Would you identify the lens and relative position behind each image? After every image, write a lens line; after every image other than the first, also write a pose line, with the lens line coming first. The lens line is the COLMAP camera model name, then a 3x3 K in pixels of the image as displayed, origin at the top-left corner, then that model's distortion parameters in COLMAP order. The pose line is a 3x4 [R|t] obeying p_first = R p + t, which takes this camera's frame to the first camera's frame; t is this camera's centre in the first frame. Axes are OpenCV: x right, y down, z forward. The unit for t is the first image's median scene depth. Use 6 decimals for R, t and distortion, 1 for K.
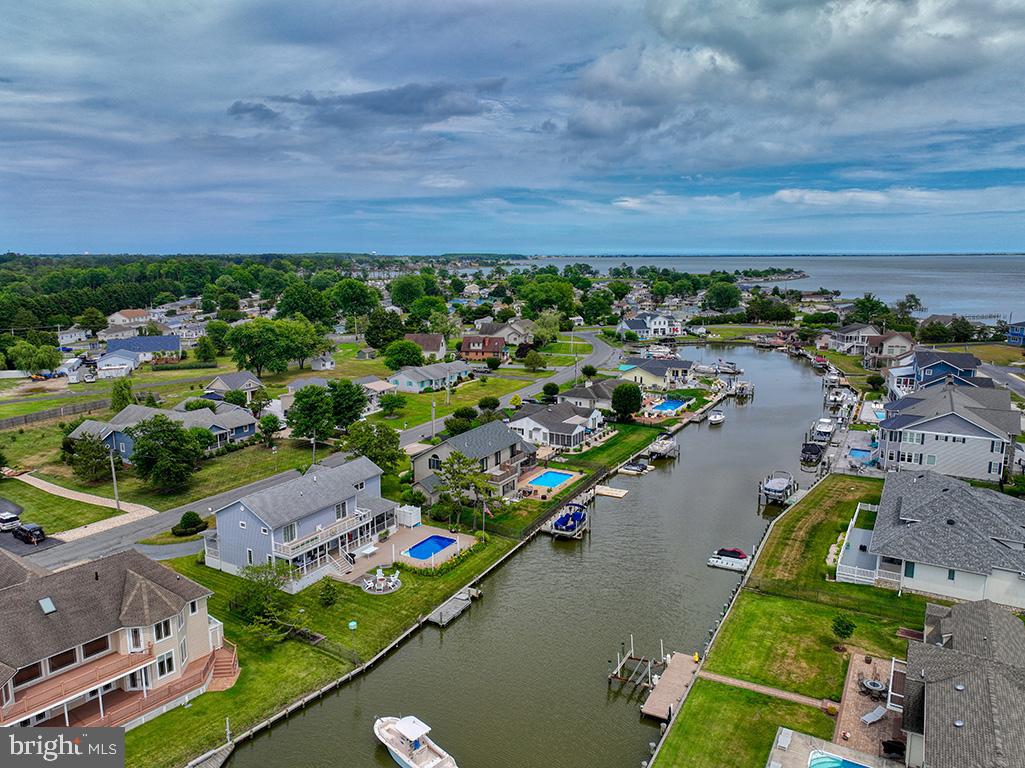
lens RADIAL K [[719.2, 0, 512.5], [0, 719.2, 384.0], [0, 0, 1]] dist [0.002331, 0.005822]
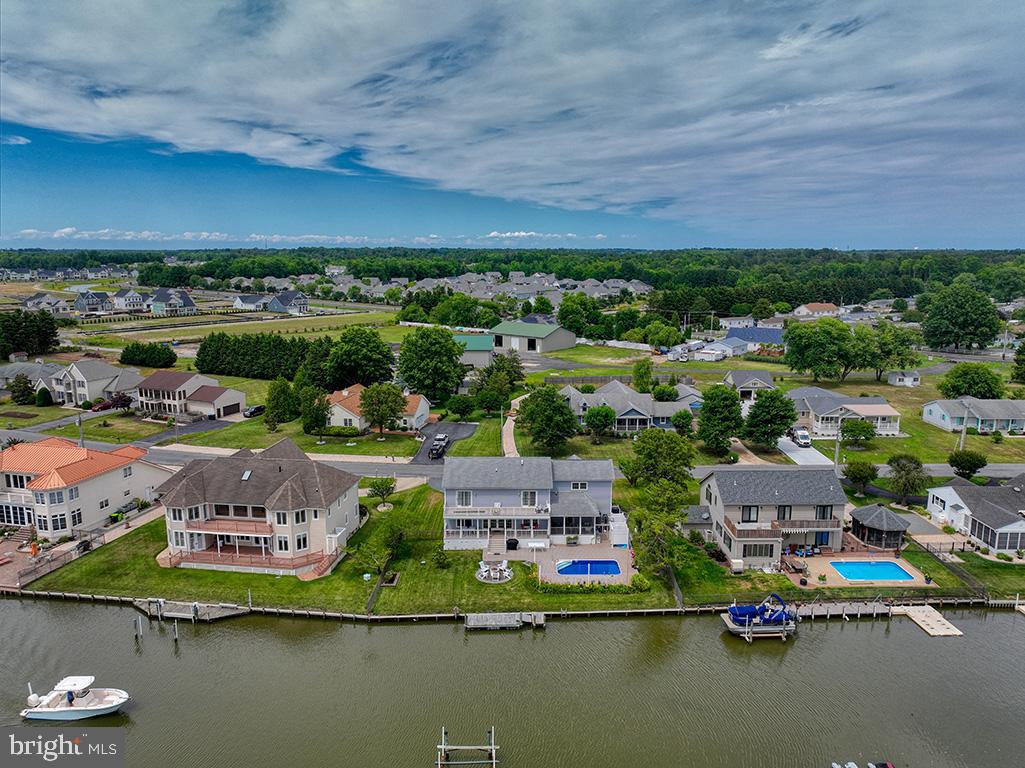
lens RADIAL K [[719.2, 0, 512.5], [0, 719.2, 384.0], [0, 0, 1]] dist [0.002331, 0.005822]
pose [[0.503316, 0.162043, -0.848773, 0.555347], [-0.156281, 0.983131, 0.095021, -0.074135], [0.849853, 0.084821, 0.520150, 0.397980]]
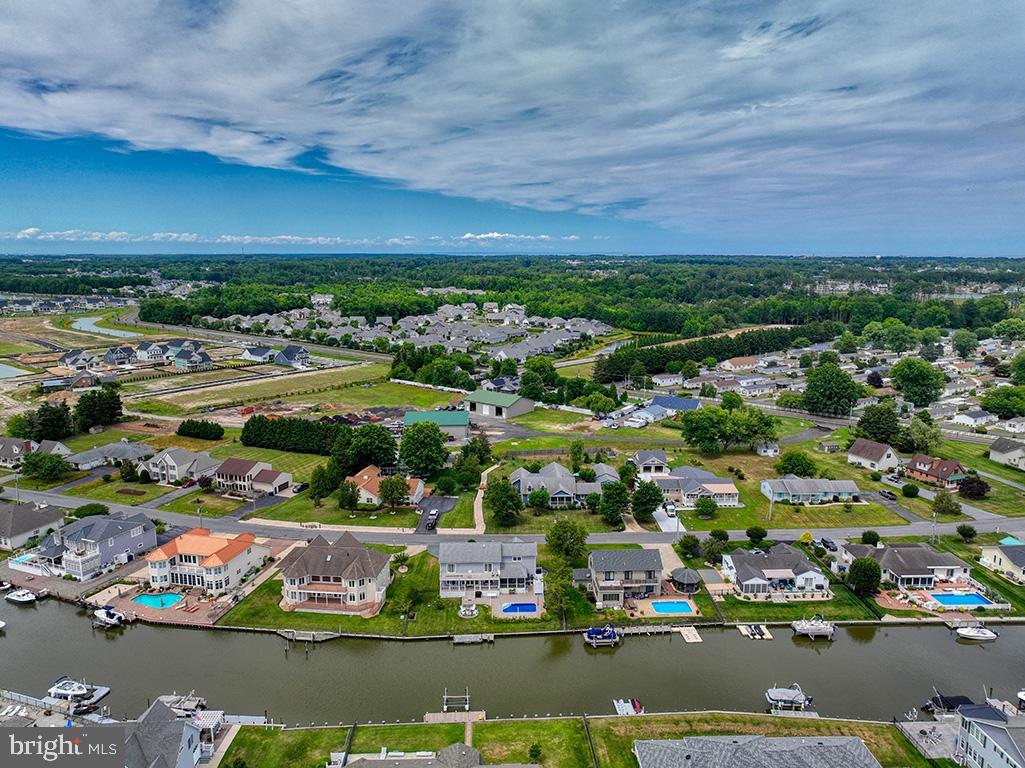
lens RADIAL K [[719.2, 0, 512.5], [0, 719.2, 384.0], [0, 0, 1]] dist [0.002331, 0.005822]
pose [[0.531338, 0.157827, -0.832328, 1.151736], [-0.153497, 0.984166, 0.088630, -0.421601], [0.833138, 0.080668, 0.547151, 0.013545]]
